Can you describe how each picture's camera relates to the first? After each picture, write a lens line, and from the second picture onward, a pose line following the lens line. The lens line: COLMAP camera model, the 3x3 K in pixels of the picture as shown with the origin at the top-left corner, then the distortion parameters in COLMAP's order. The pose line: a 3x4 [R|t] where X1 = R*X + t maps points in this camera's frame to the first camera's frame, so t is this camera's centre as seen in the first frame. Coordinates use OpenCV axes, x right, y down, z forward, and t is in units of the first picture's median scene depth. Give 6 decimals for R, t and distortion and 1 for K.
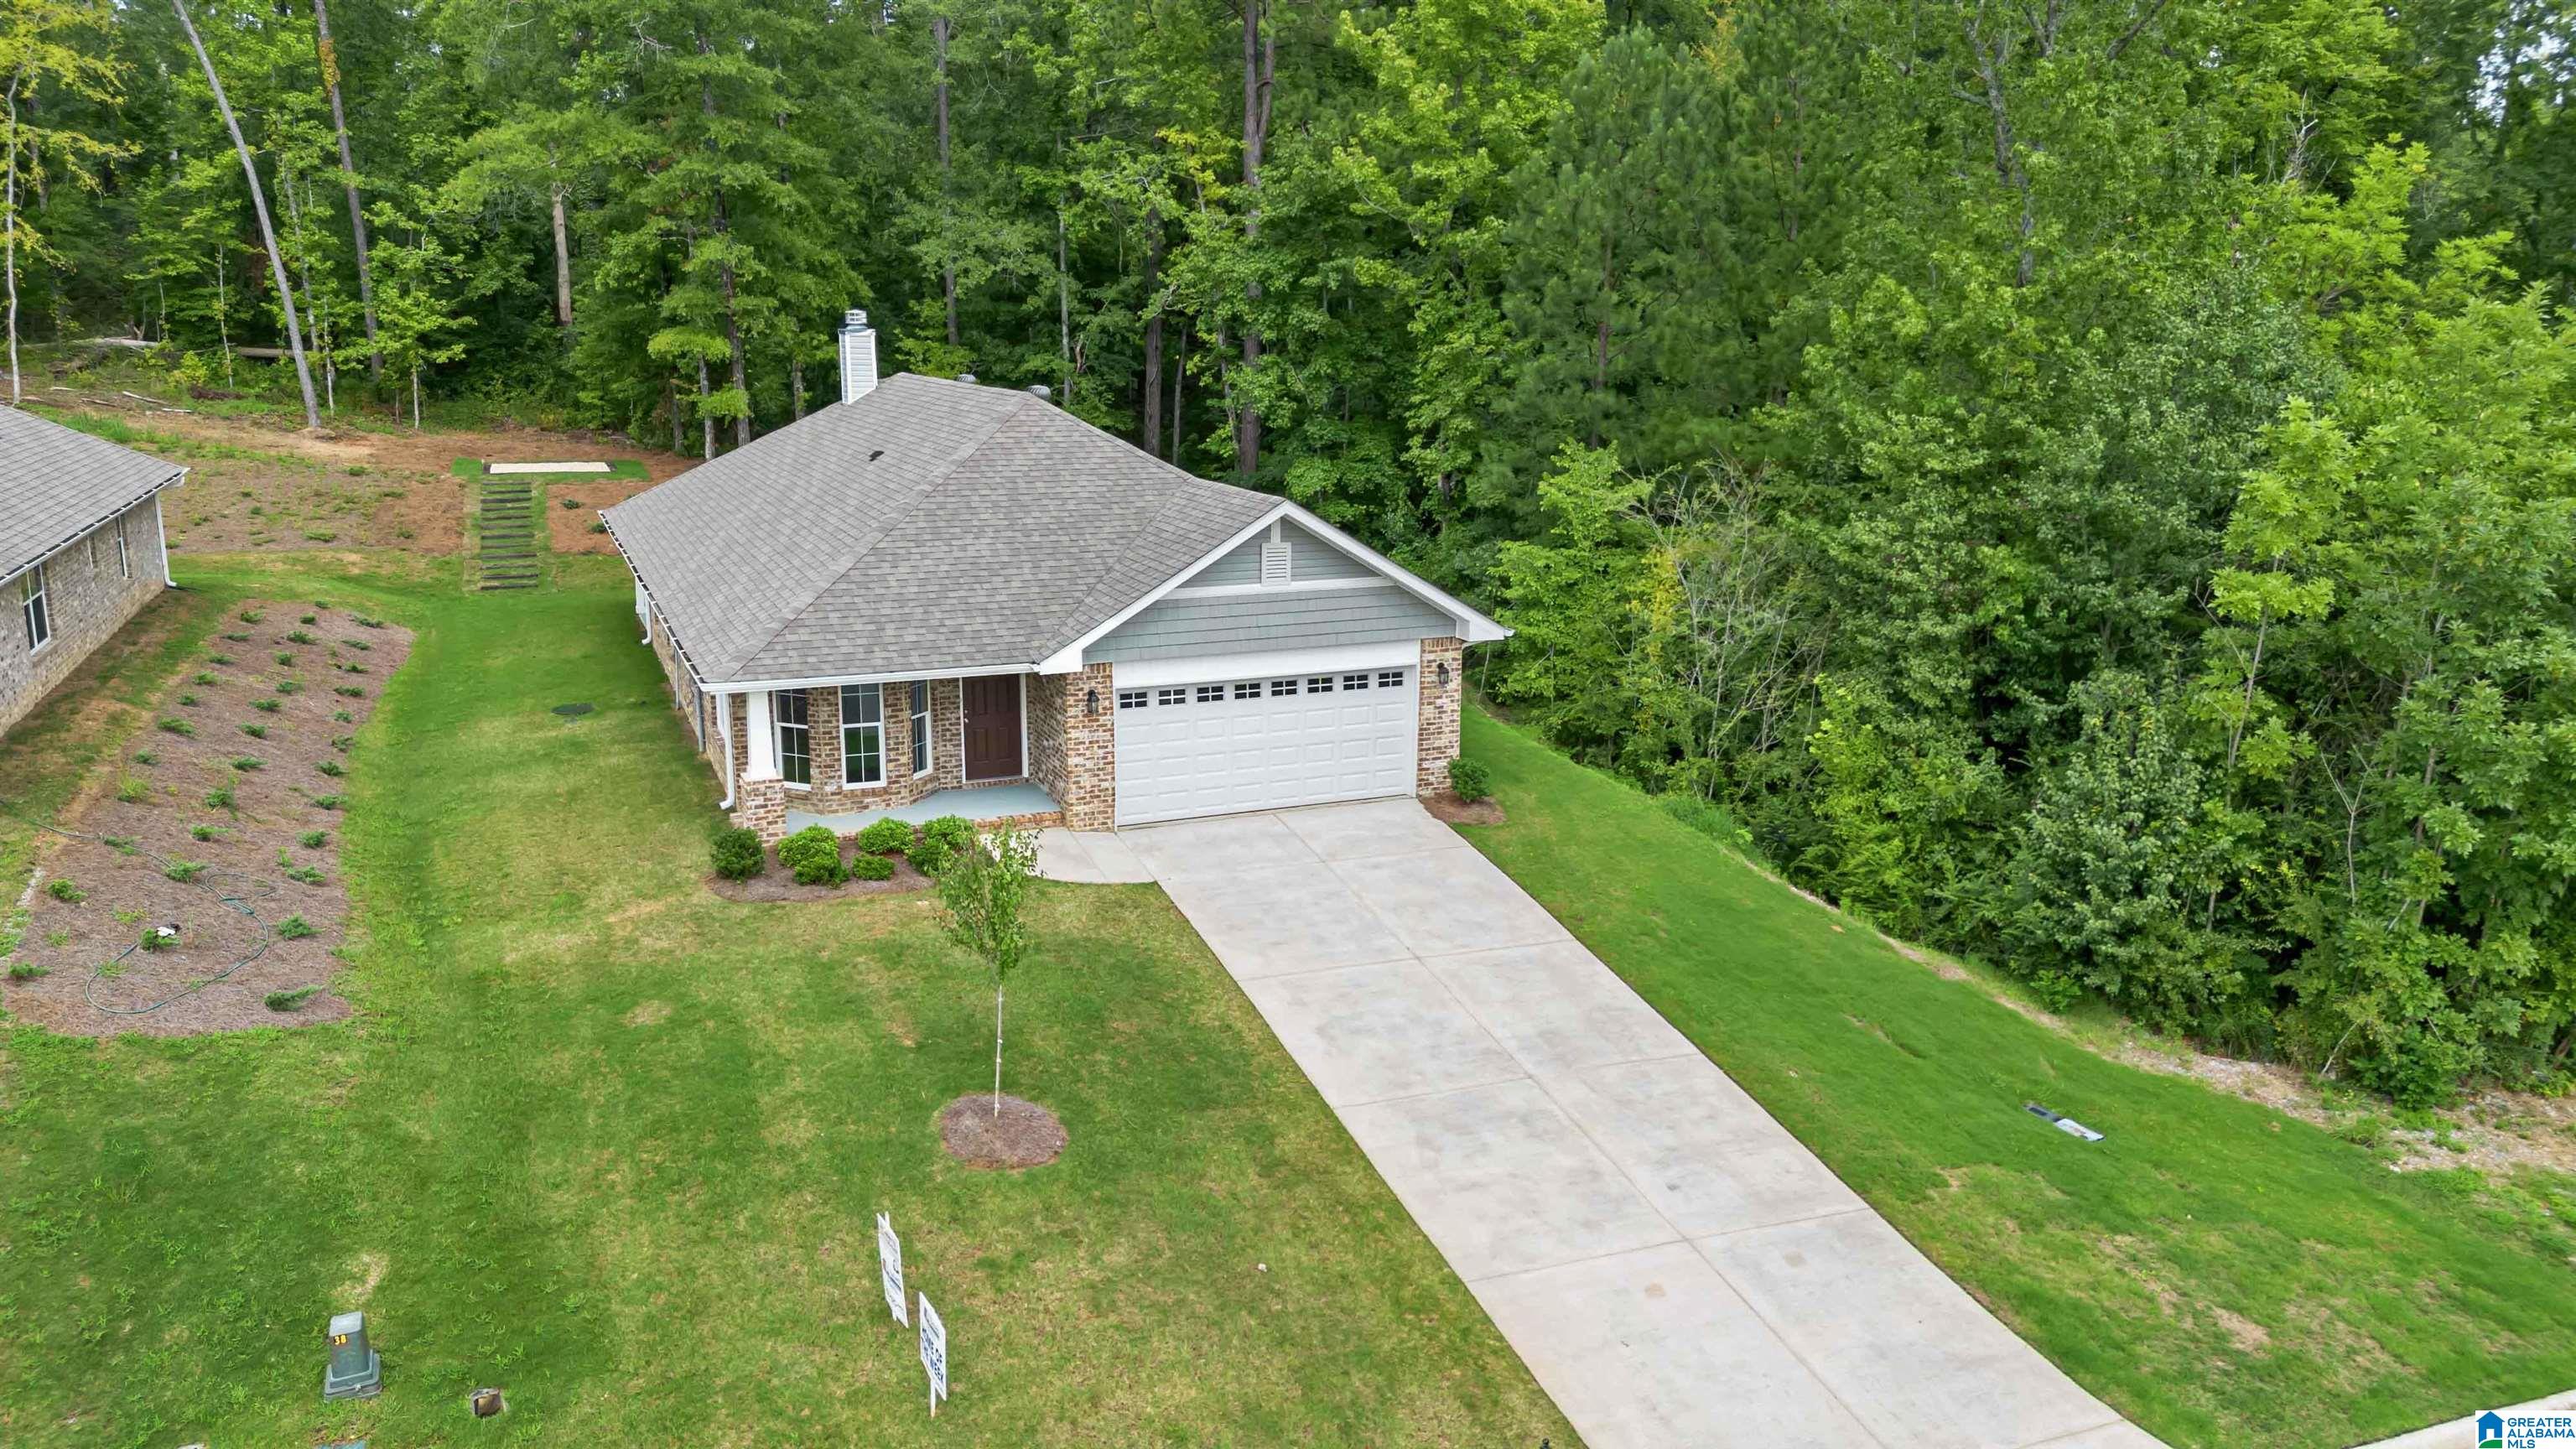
lens RADIAL K [[1814.2, 0, 1301.5], [0, 1814.2, 719.6], [0, 0, 1]] dist [0.075149, -0.080529]
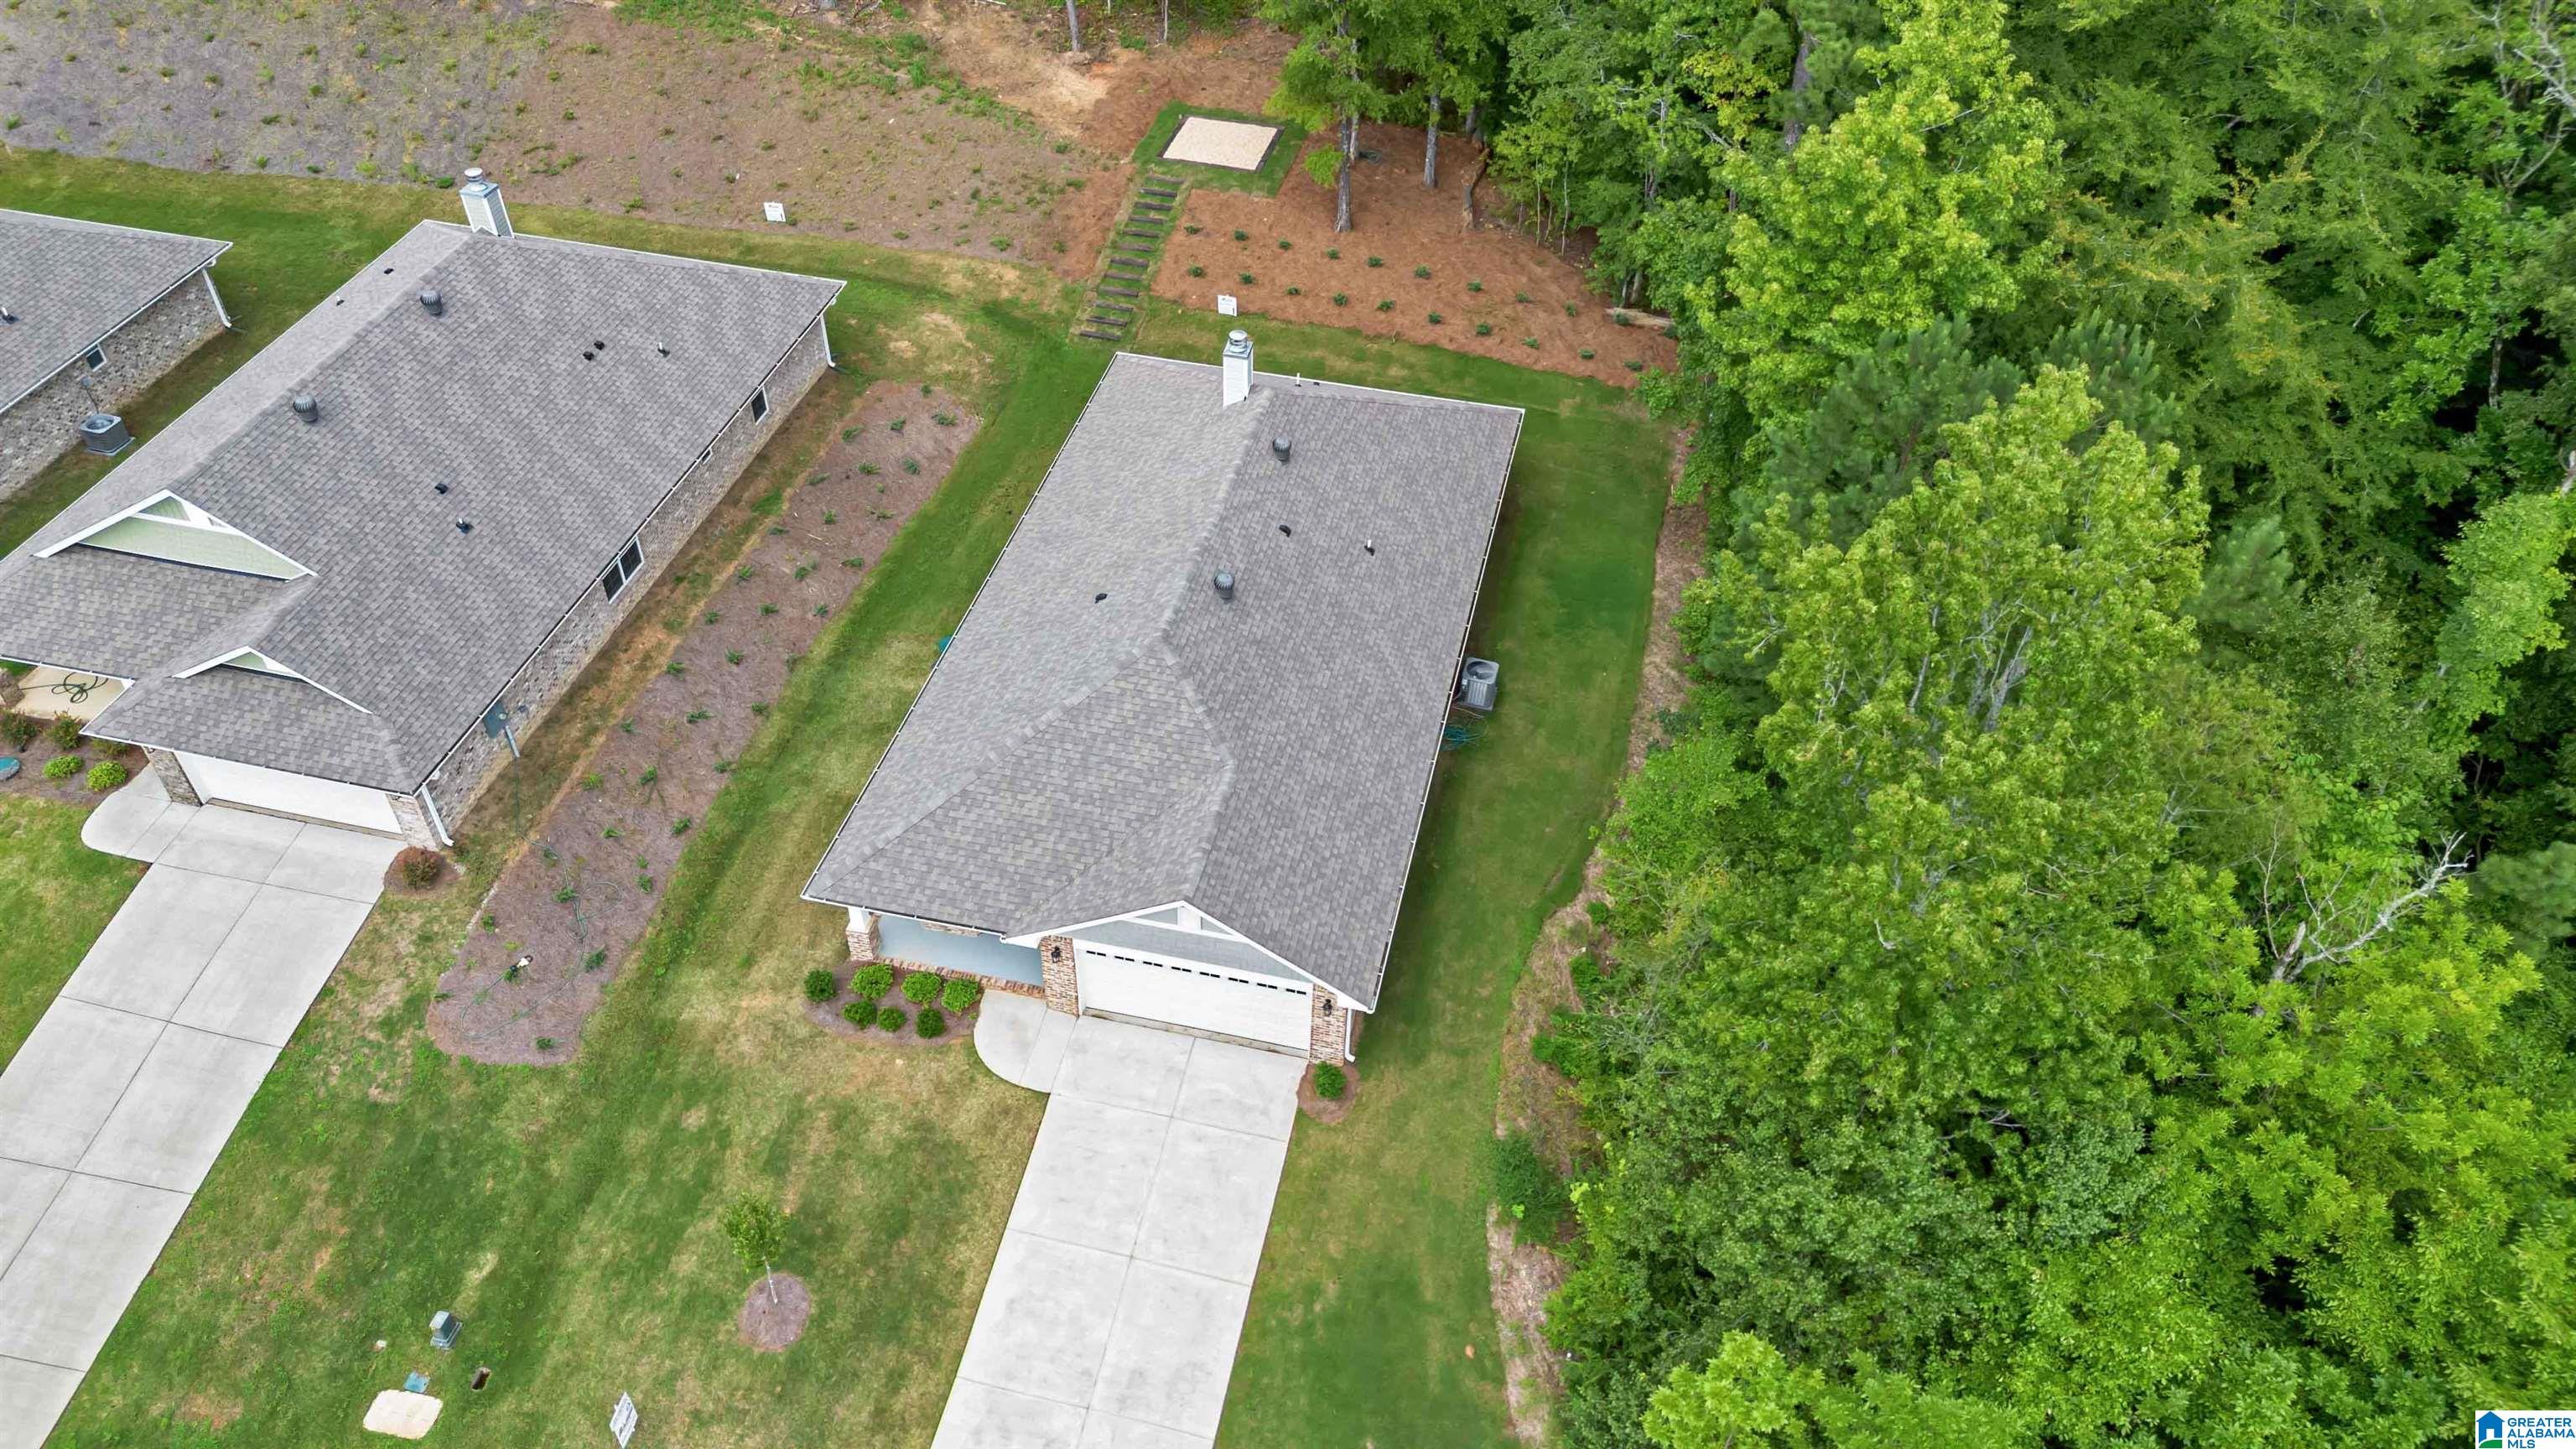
lens RADIAL K [[1814.2, 0, 1301.5], [0, 1814.2, 719.6], [0, 0, 1]] dist [0.075149, -0.080529]
pose [[0.805065, 0.410483, -0.428222, 0.523797], [-0.149525, 0.839019, 0.523153, -0.857375], [0.574032, -0.357142, 0.736842, 0.111939]]
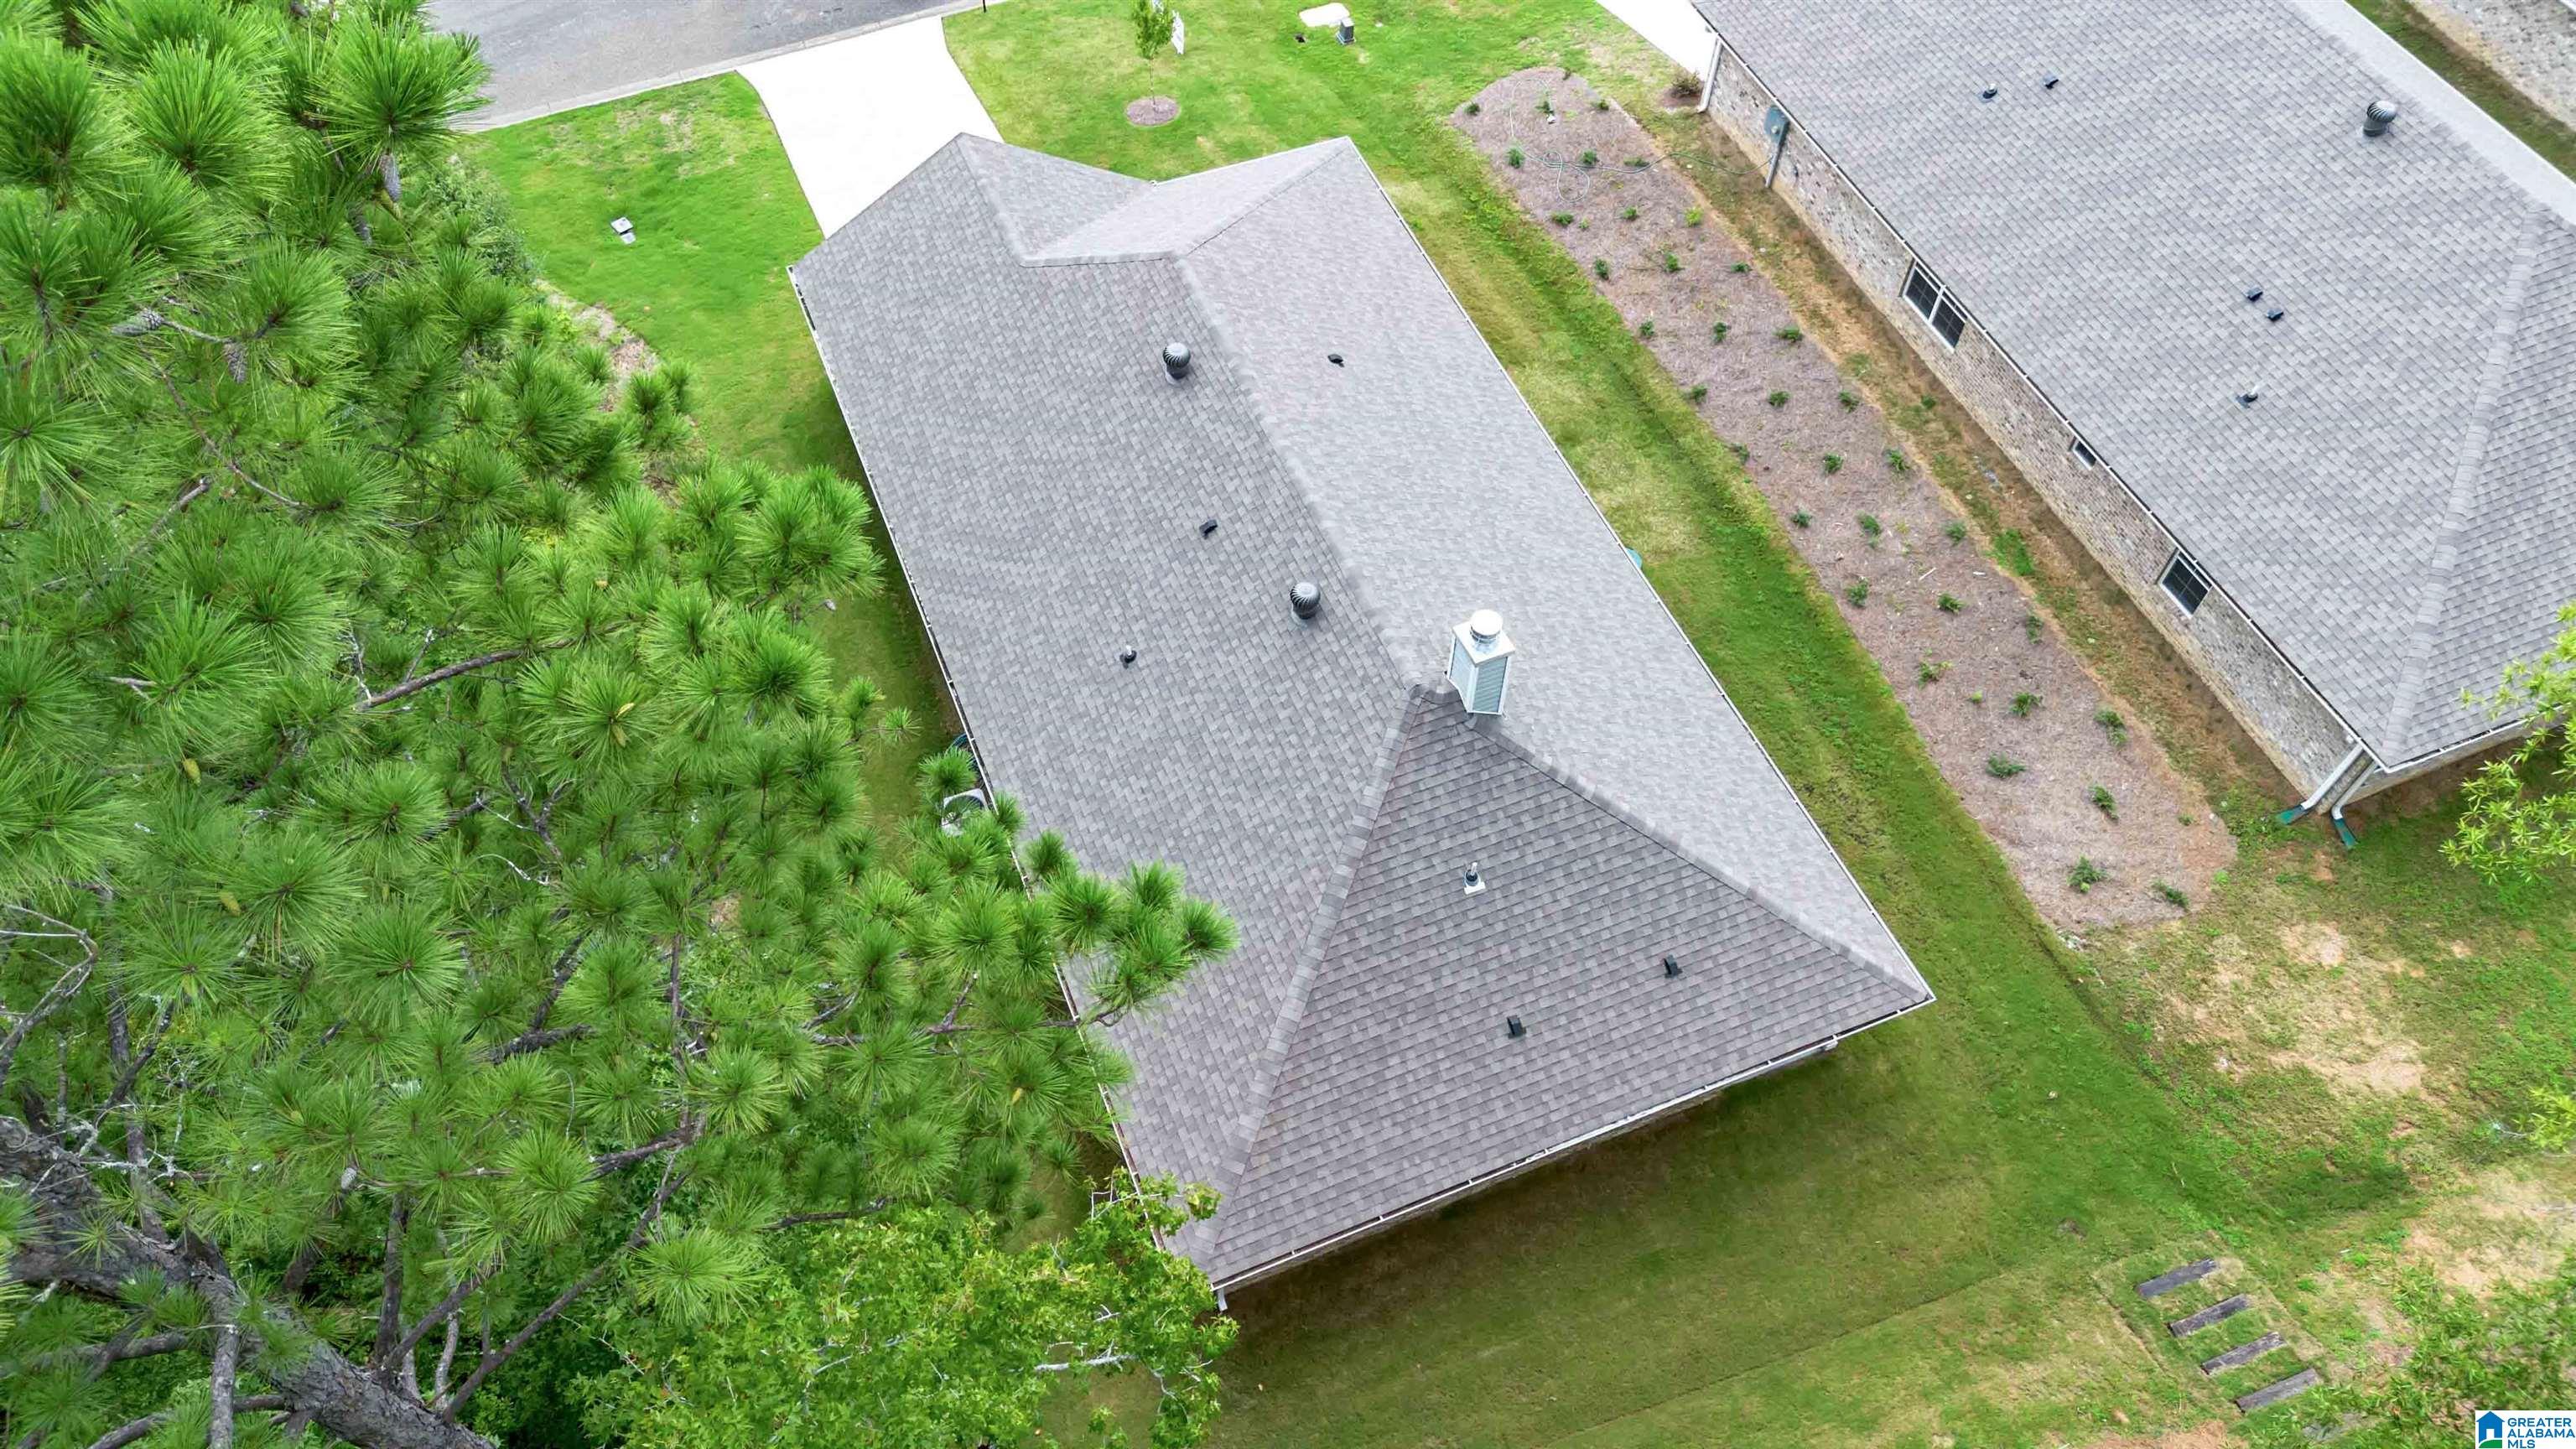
lens RADIAL K [[1814.2, 0, 1301.5], [0, 1814.2, 719.6], [0, 0, 1]] dist [0.075149, -0.080529]
pose [[-0.999524, -0.029085, -0.010287, -0.234802], [-0.020784, 0.388413, 0.921251, -1.098636], [-0.022799, 0.921026, -0.388832, 1.750047]]
